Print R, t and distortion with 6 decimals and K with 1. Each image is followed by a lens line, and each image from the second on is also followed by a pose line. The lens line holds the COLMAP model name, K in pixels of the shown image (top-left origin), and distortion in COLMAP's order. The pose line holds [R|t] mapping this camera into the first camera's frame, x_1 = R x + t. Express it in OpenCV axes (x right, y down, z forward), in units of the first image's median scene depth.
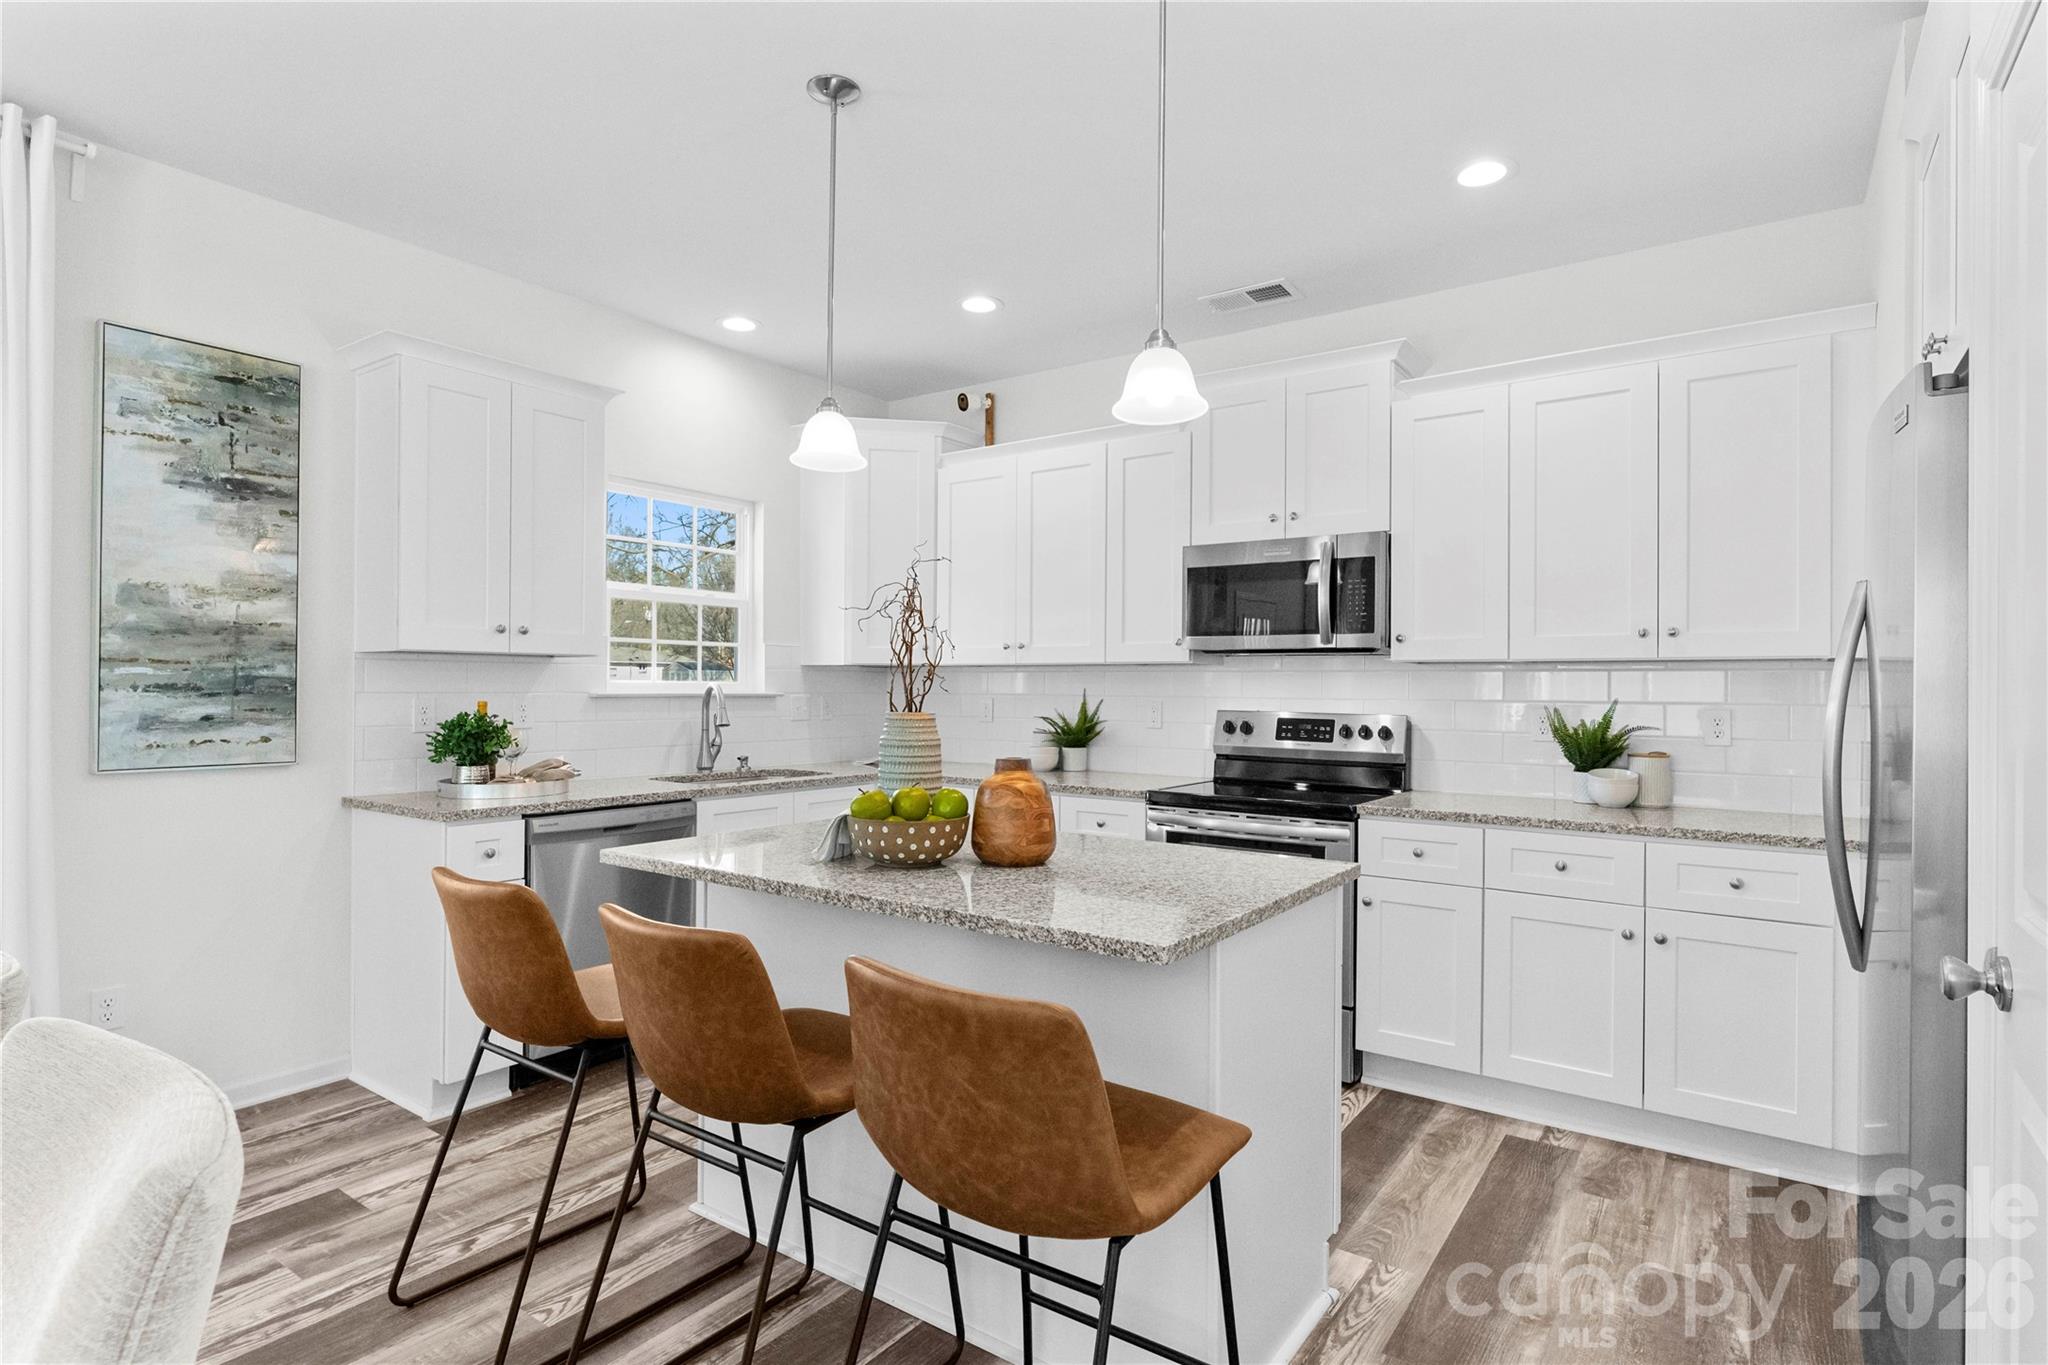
lens RADIAL K [[1034.9, 0, 1029.2], [0, 1034.9, 681.4], [0, 0, 1]] dist [-0.001149, -0.001062]
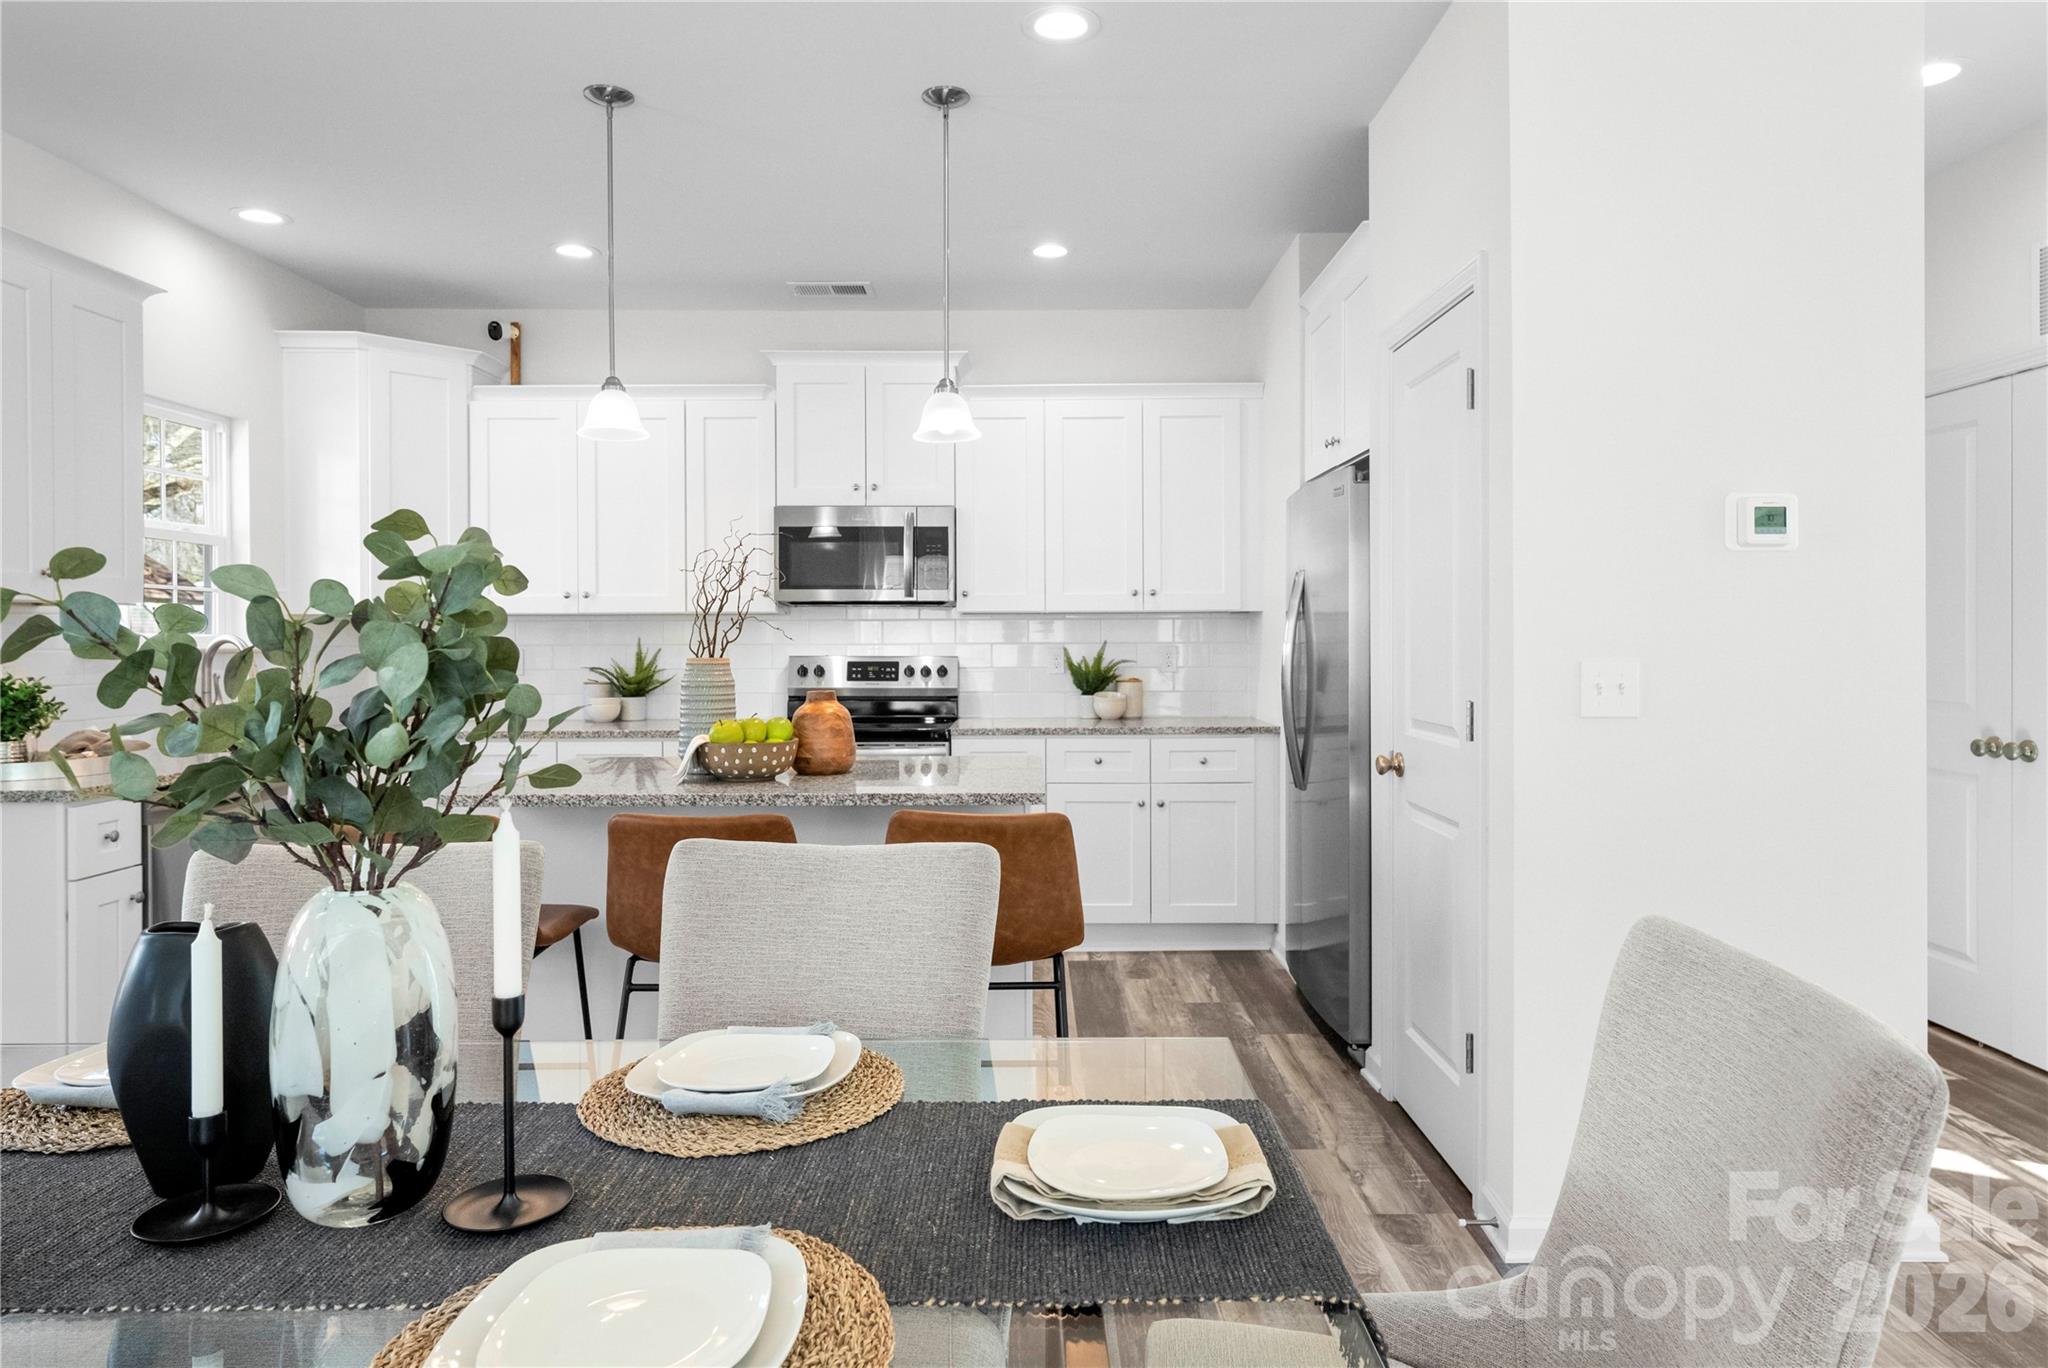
lens RADIAL K [[1222.9, 0, 1026.1], [0, 1222.9, 637.1], [0, 0, 1]] dist [0.007843, -0.000490]
pose [[0.816289, -0.010962, 0.577540, -0.433848], [0.006656, 0.999932, 0.009572, -0.003513], [-0.577605, -0.003969, 0.816307, -0.240239]]
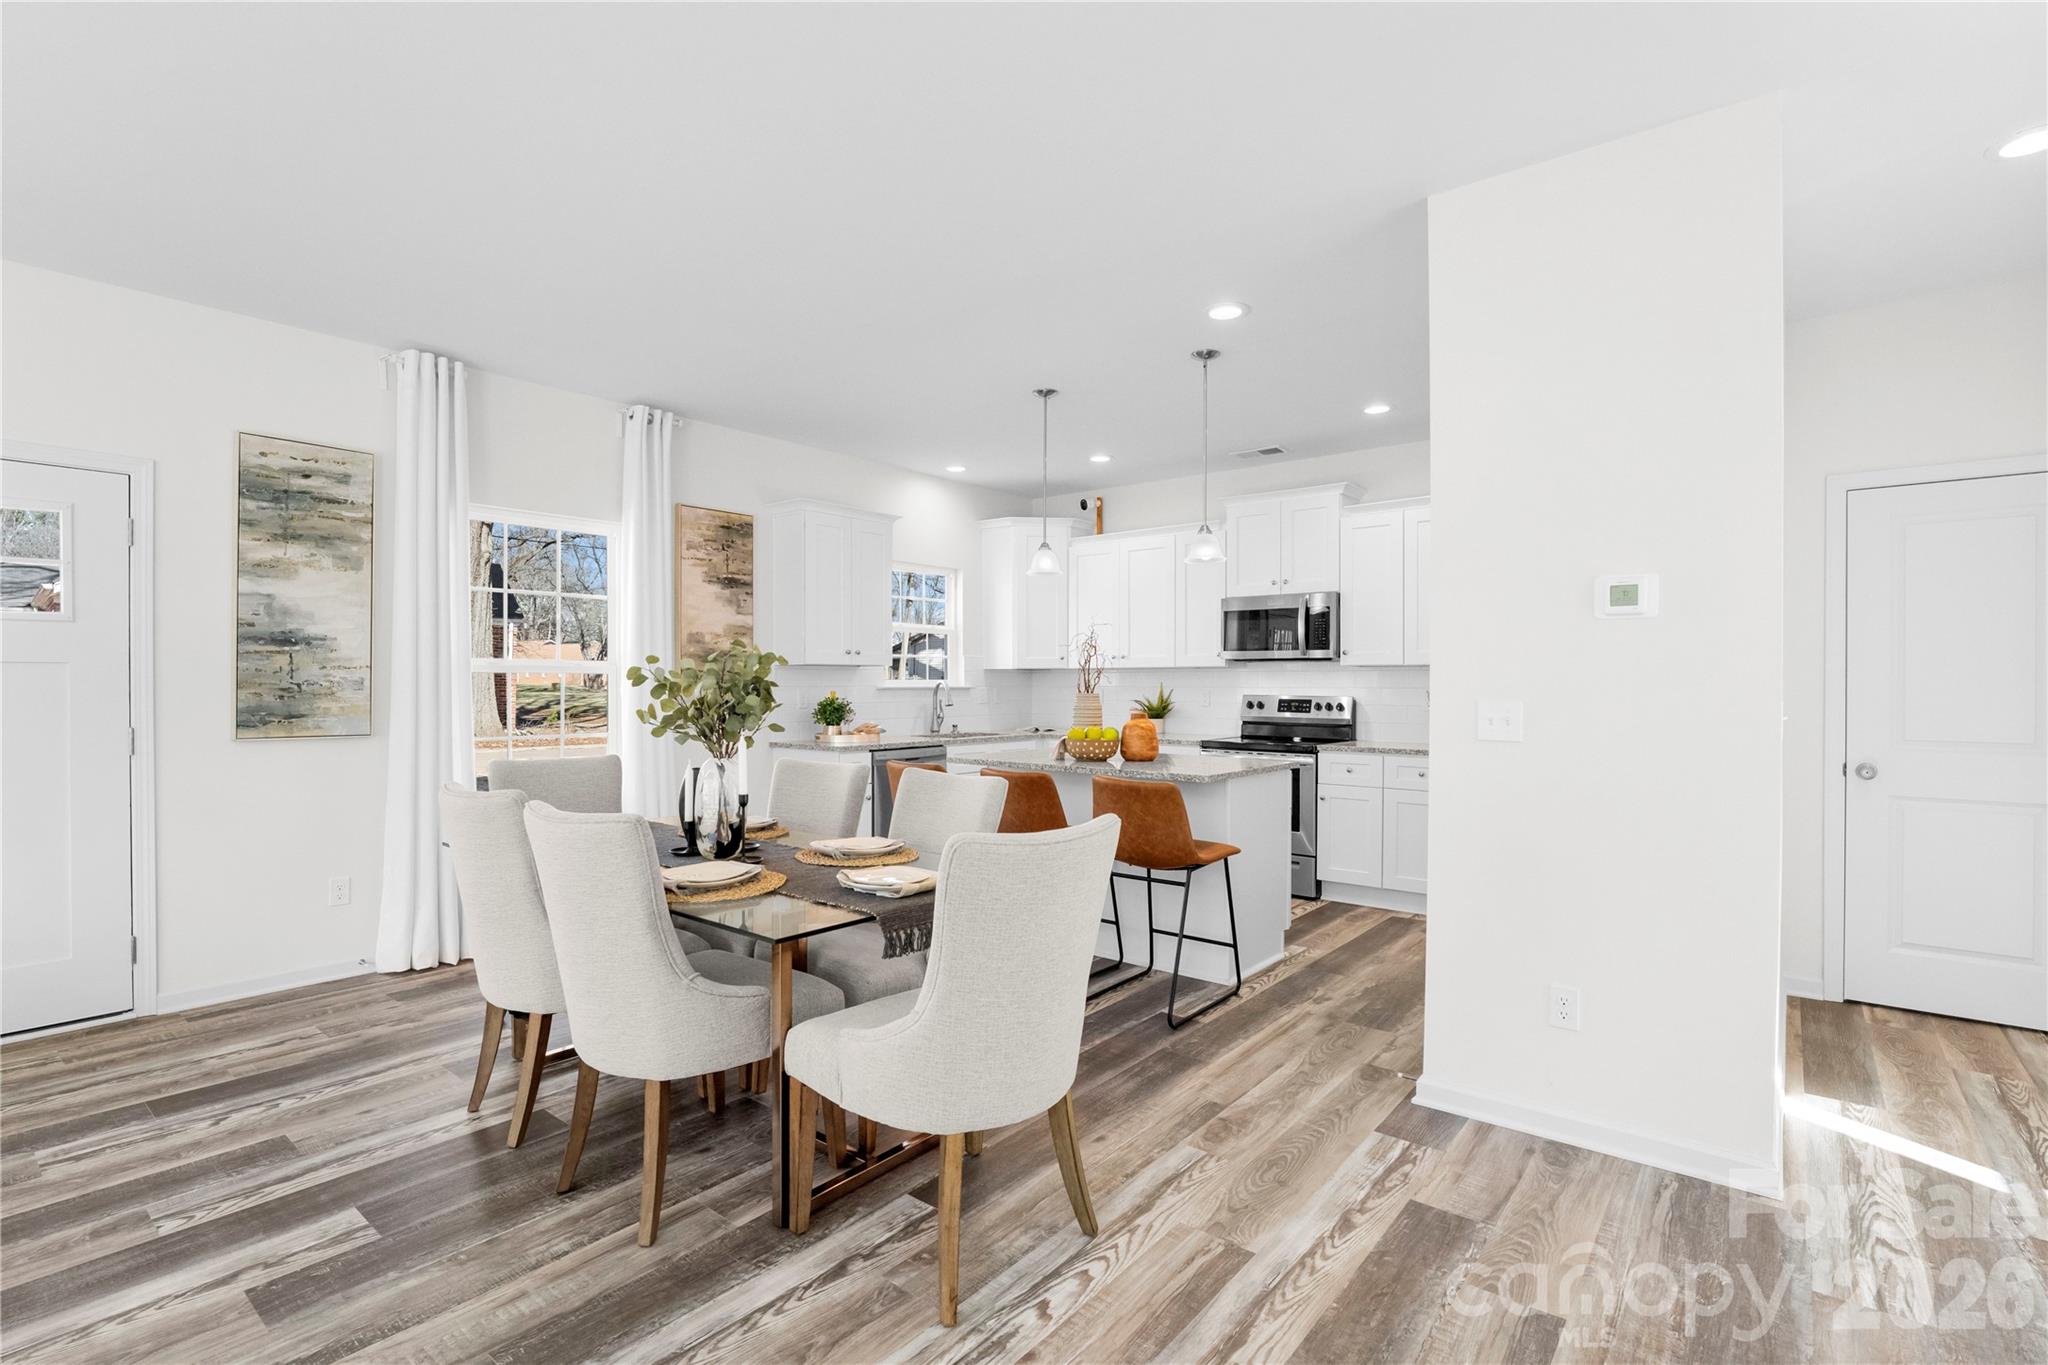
lens RADIAL K [[947.2, 0, 1020.1], [0, 947.2, 682.2], [0, 0, 1]] dist [-0.017403, 0.000017]
pose [[0.997055, -0.005907, -0.076468, -0.072273], [0.006243, 0.999972, 0.004157, -0.001570], [0.076442, -0.004622, 0.997063, -0.659218]]
